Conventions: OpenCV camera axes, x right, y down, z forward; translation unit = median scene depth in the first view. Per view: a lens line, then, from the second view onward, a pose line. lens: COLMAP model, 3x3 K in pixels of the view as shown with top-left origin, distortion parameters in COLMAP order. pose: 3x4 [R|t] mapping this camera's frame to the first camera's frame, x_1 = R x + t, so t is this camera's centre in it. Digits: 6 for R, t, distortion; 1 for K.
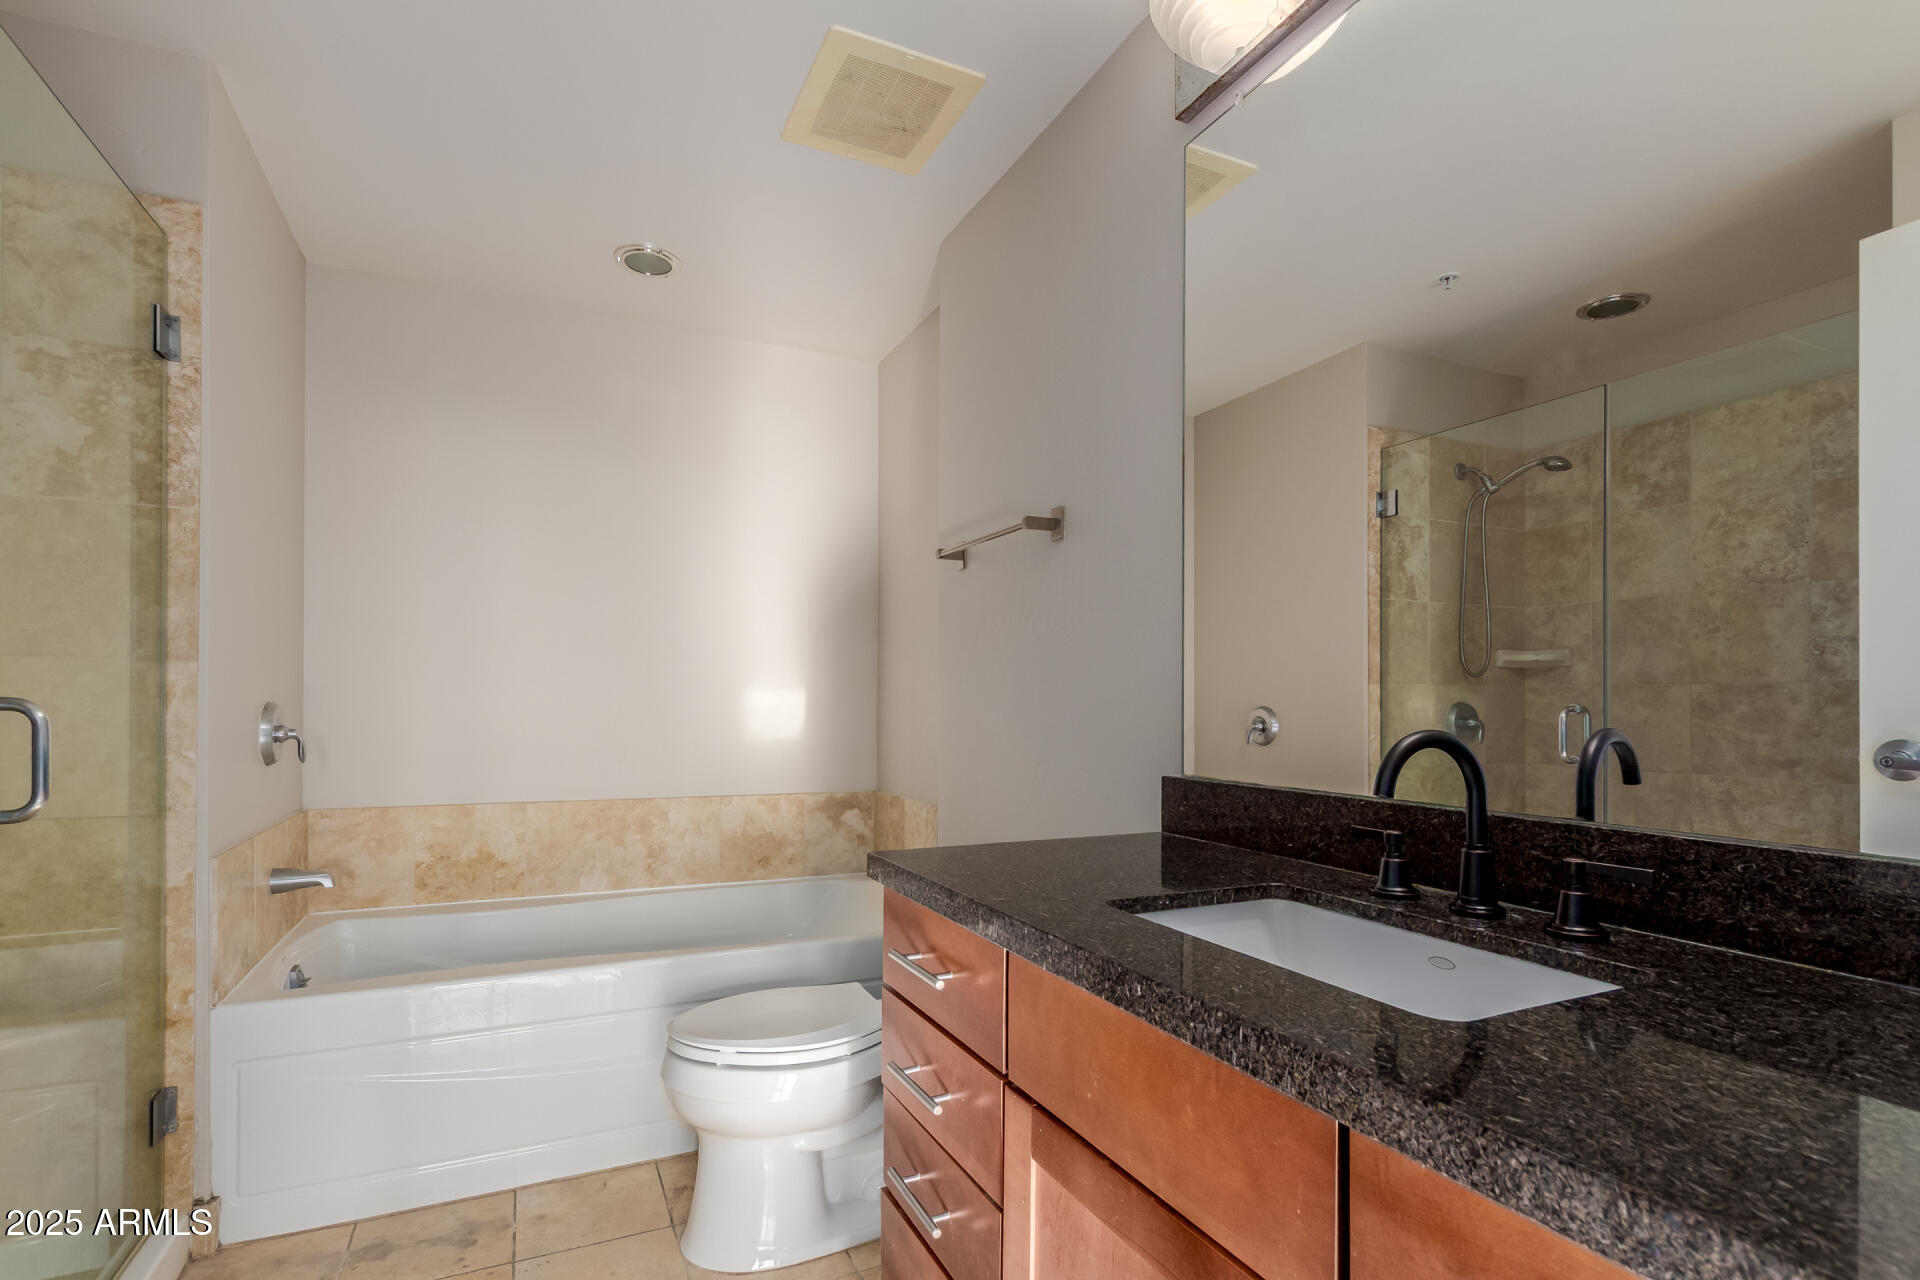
lens RADIAL K [[917.3, 0, 962.2], [0, 917.3, 699.3], [0, 0, 1]] dist [0.000902, -0.000193]
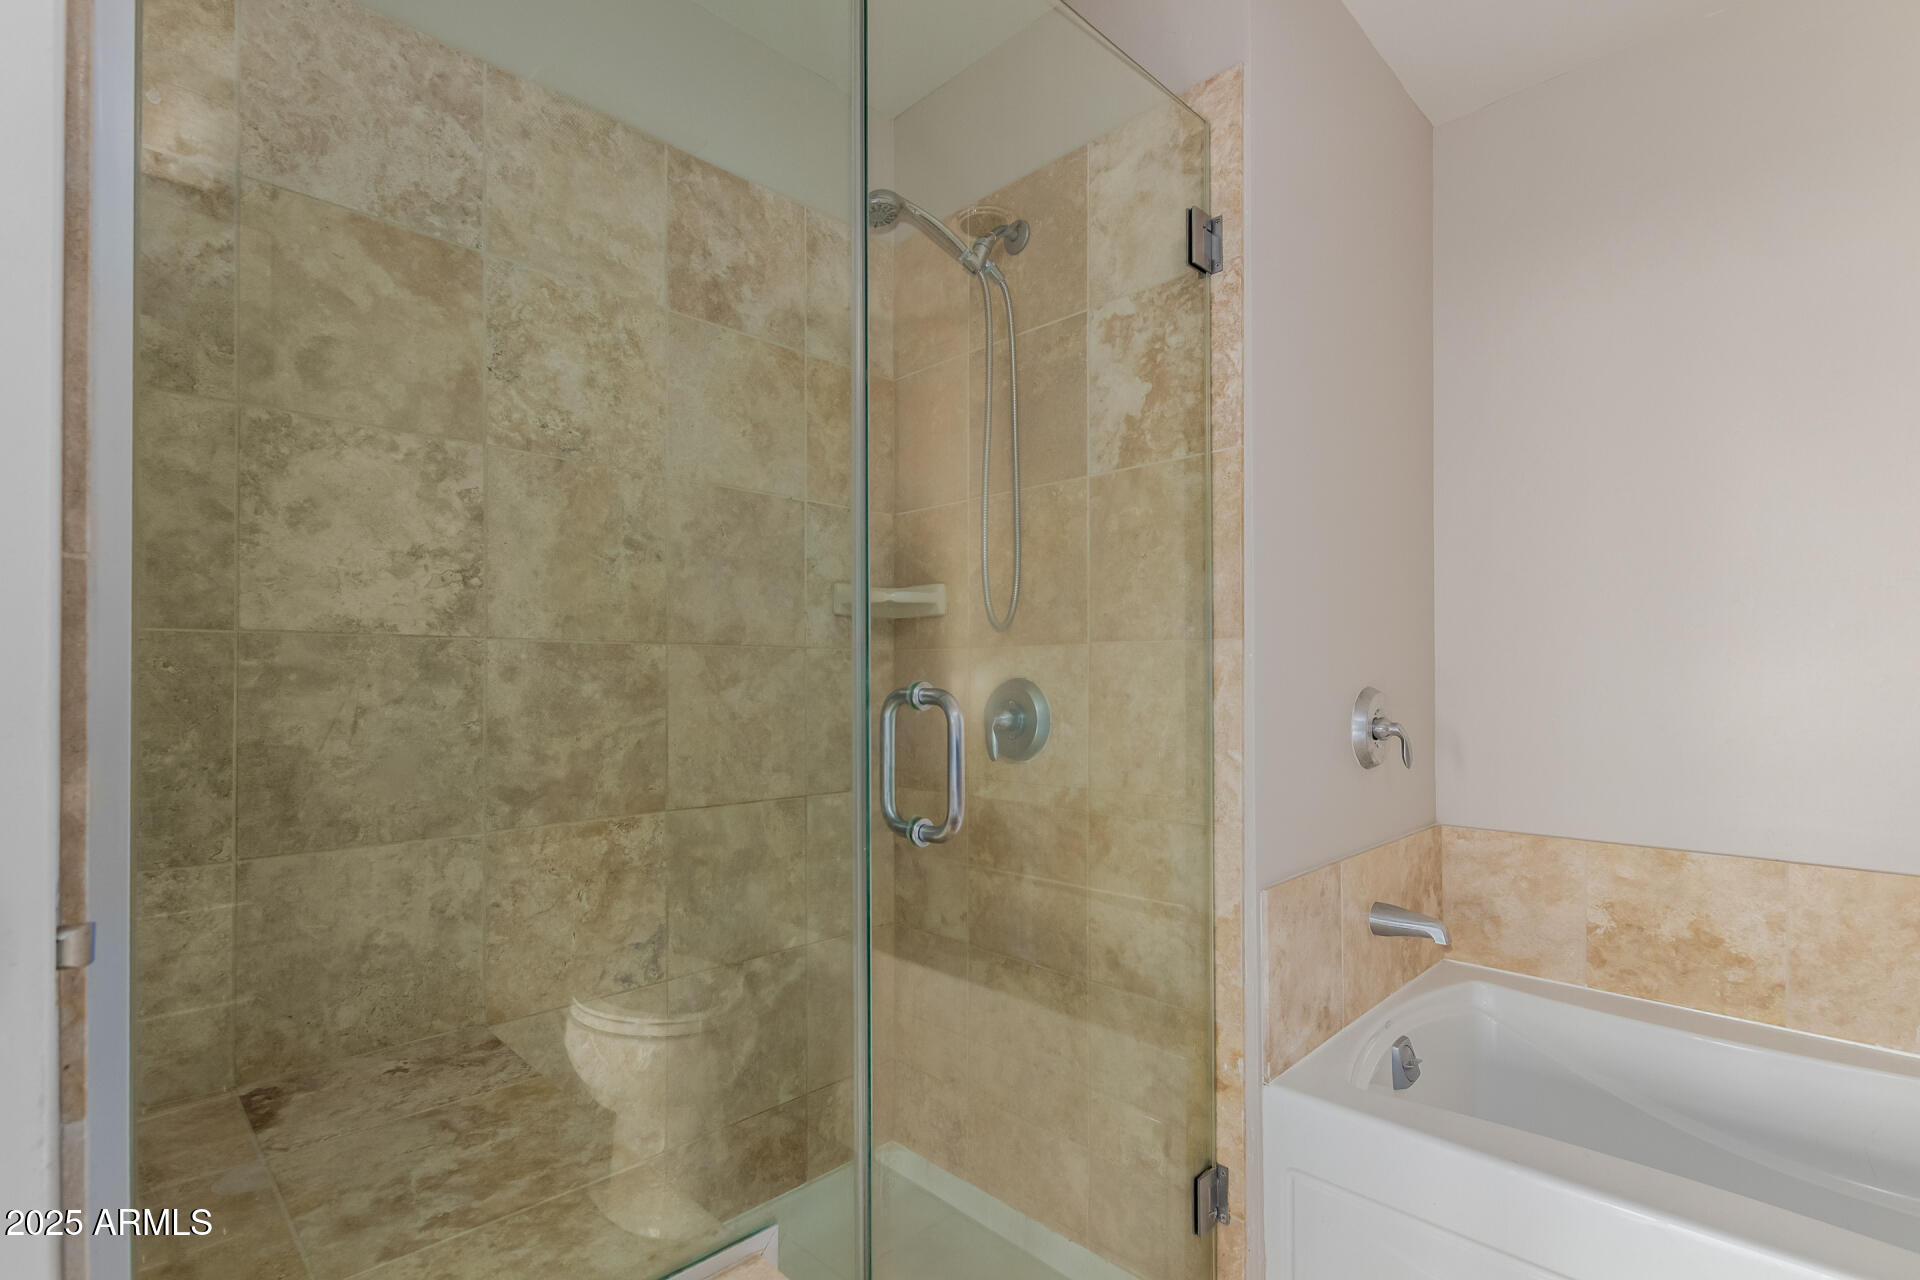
lens RADIAL K [[884.3, 0, 960.5], [0, 884.3, 676.3], [0, 0, 1]] dist [0.014239, -0.010478]
pose [[0.332576, -0.012669, -0.942991, -0.193989], [0.009500, 0.999904, -0.010084, -0.003002], [0.943029, -0.005605, 0.332664, 0.519443]]
